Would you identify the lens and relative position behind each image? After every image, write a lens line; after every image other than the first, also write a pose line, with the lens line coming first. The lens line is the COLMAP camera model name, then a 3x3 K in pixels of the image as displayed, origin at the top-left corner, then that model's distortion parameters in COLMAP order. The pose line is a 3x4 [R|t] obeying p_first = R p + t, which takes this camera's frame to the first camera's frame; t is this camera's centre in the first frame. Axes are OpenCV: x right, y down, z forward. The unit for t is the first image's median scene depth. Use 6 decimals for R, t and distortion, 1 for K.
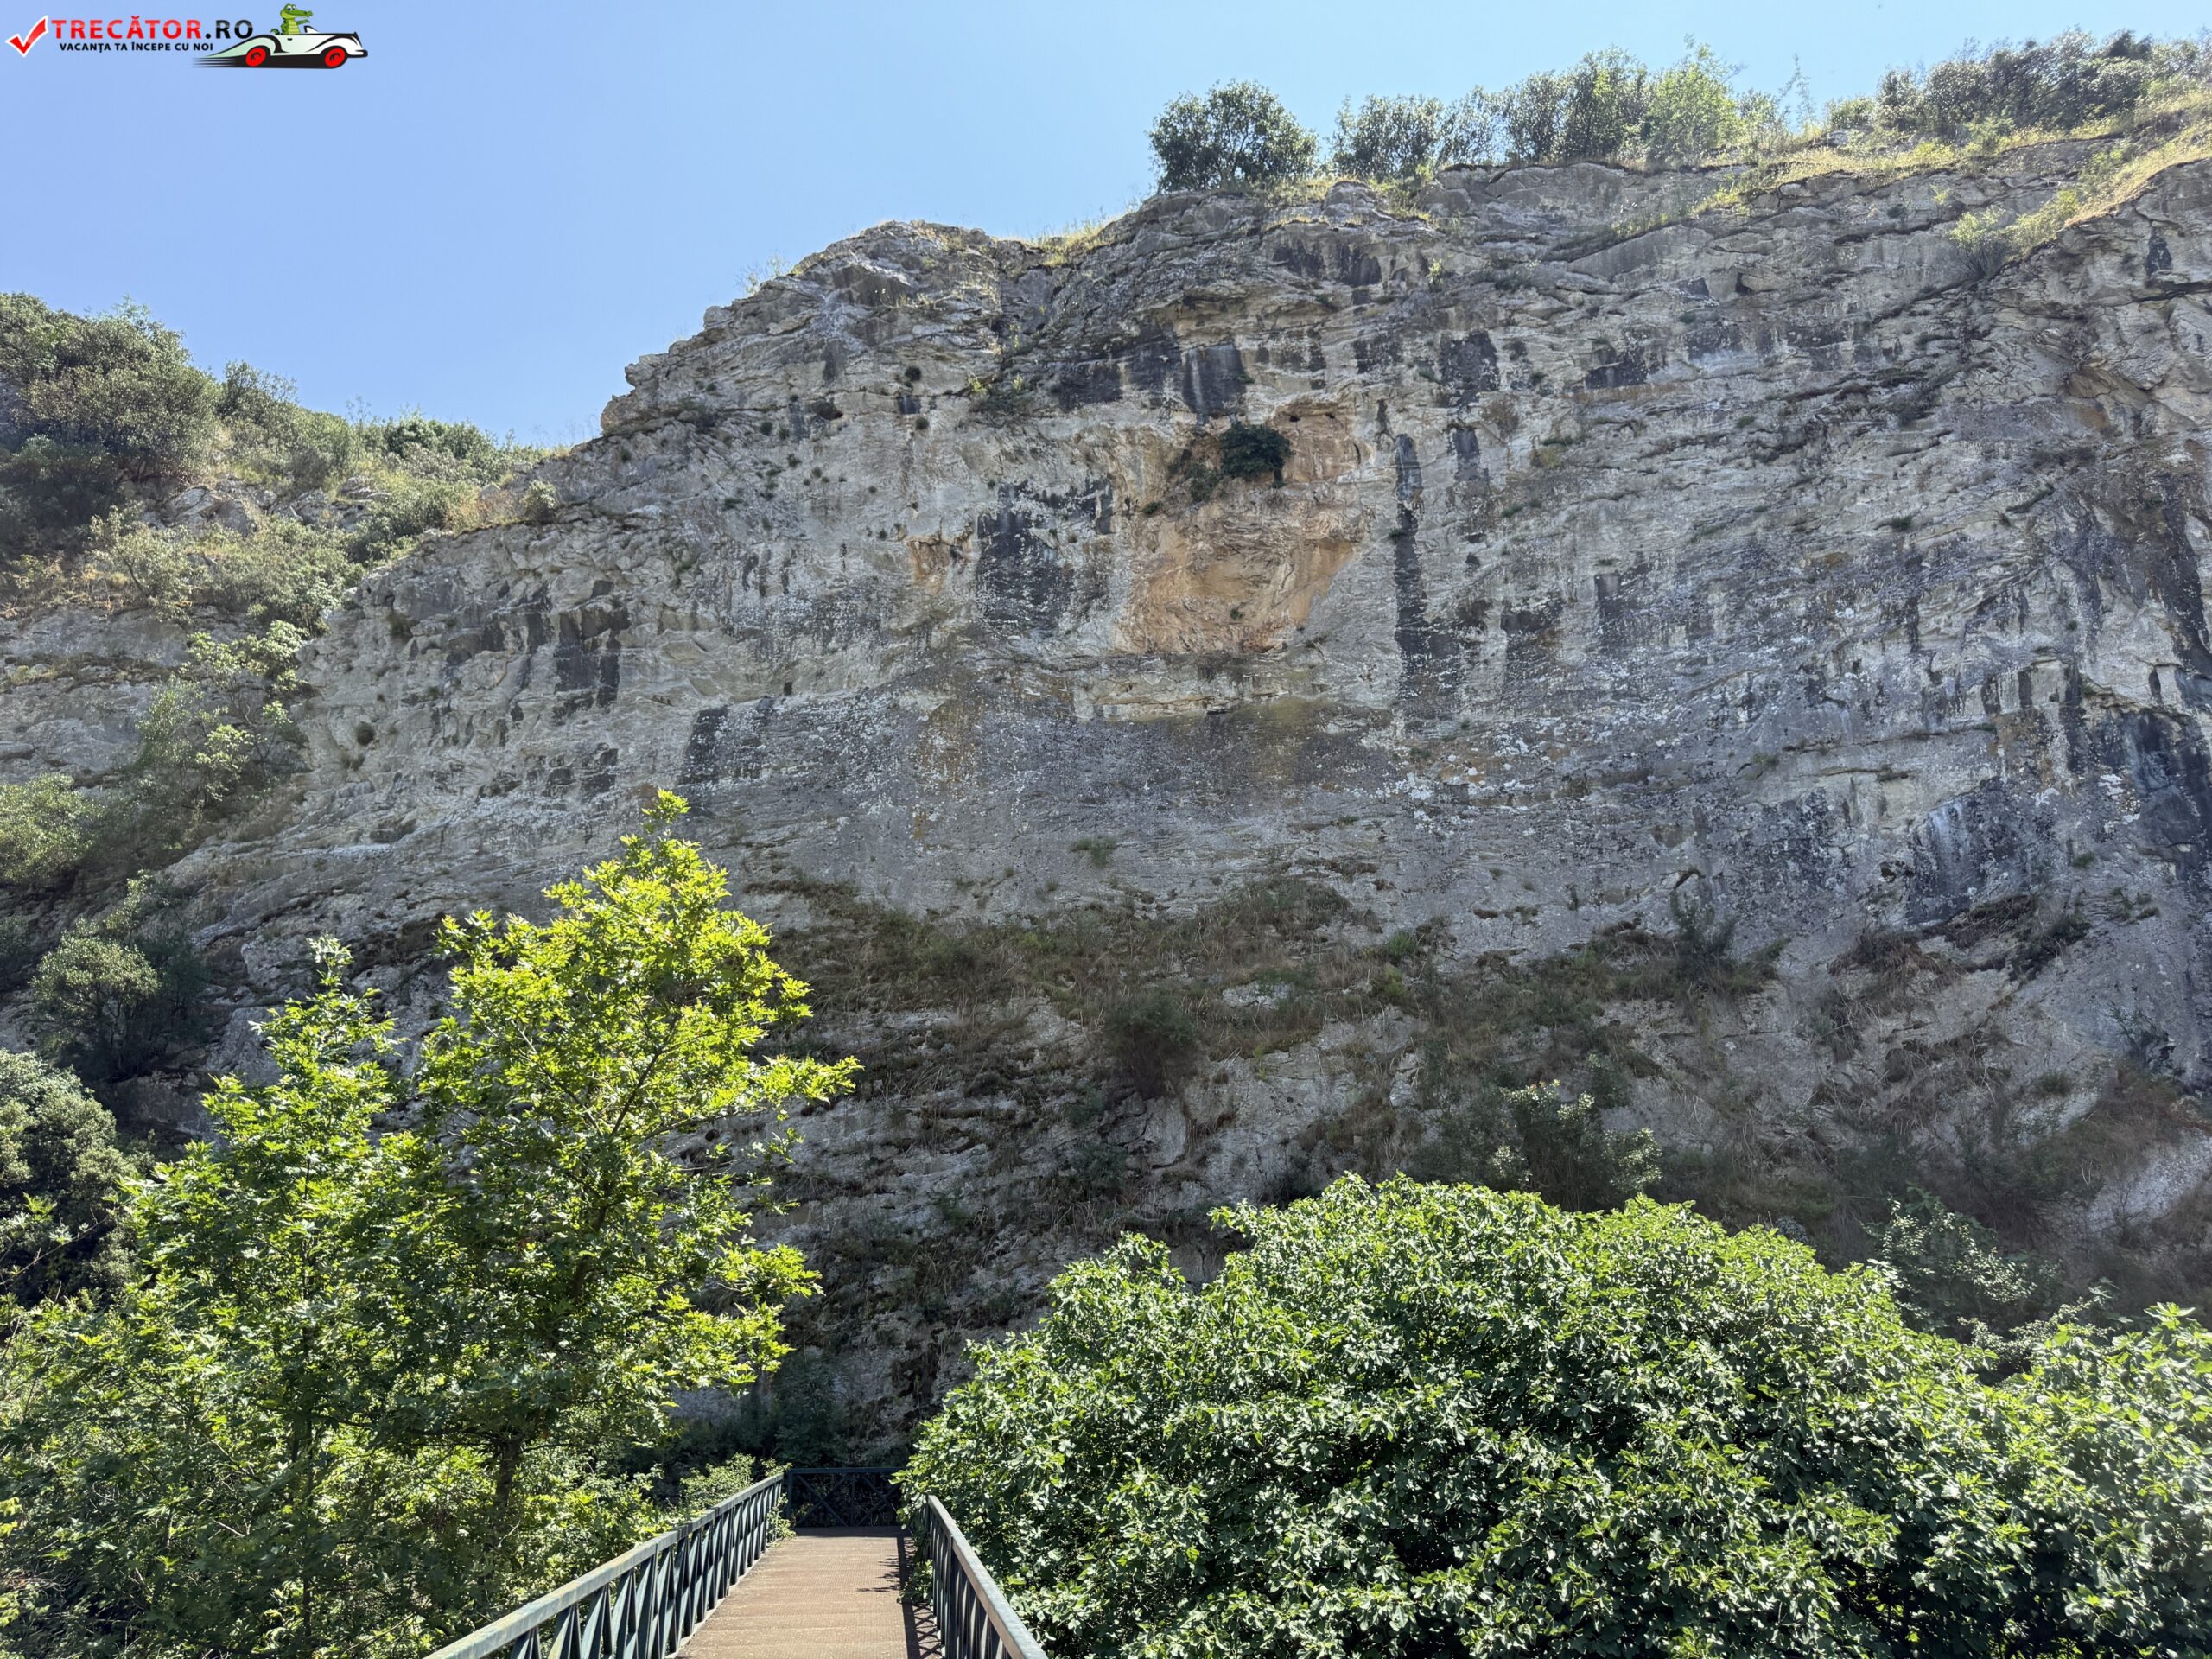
lens RADIAL K [[1572.8, 0, 1115.6], [0, 1572.8, 831.6], [0, 0, 1]] dist [0.092299, -0.122888]
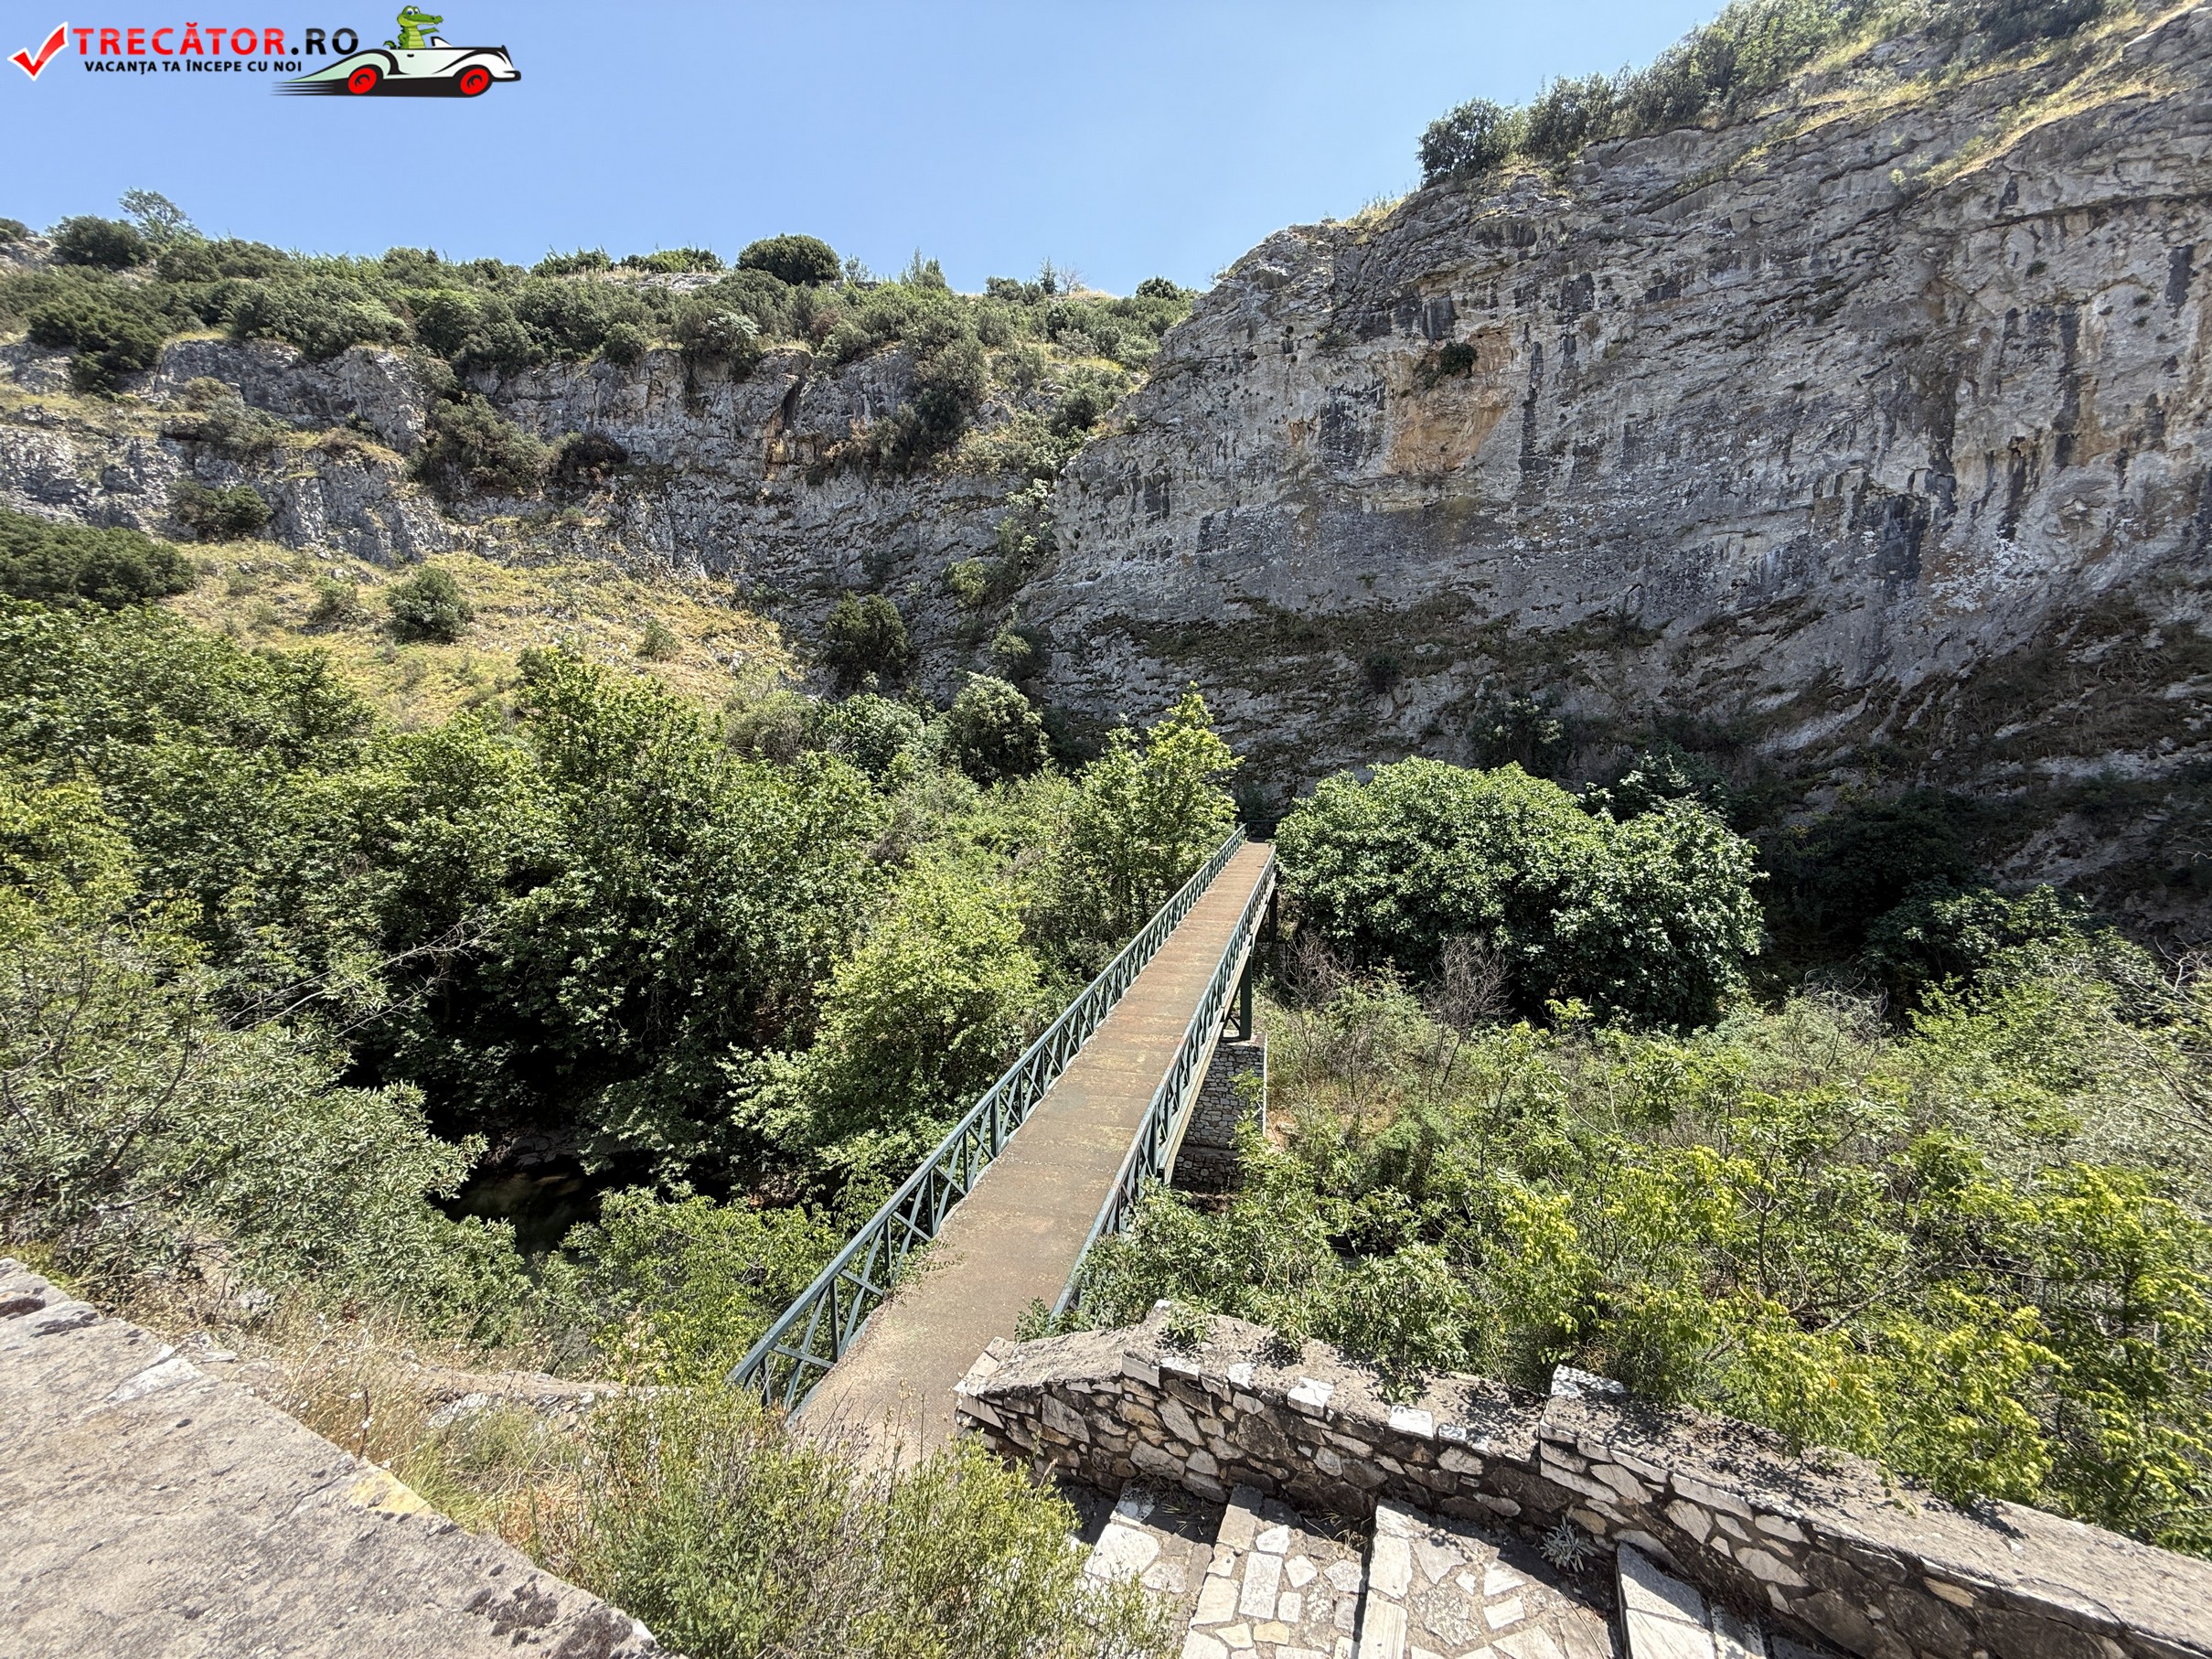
lens RADIAL K [[889.3, 0, 1106.0], [0, 889.3, 829.5], [0, 0, 1]] dist [0.000111, -0.000244]
pose [[0.928654, 0.046902, -0.367970, 0.122995], [0.120592, 0.899921, 0.419045, -0.241044], [0.350798, -0.433522, 0.830060, -0.386713]]
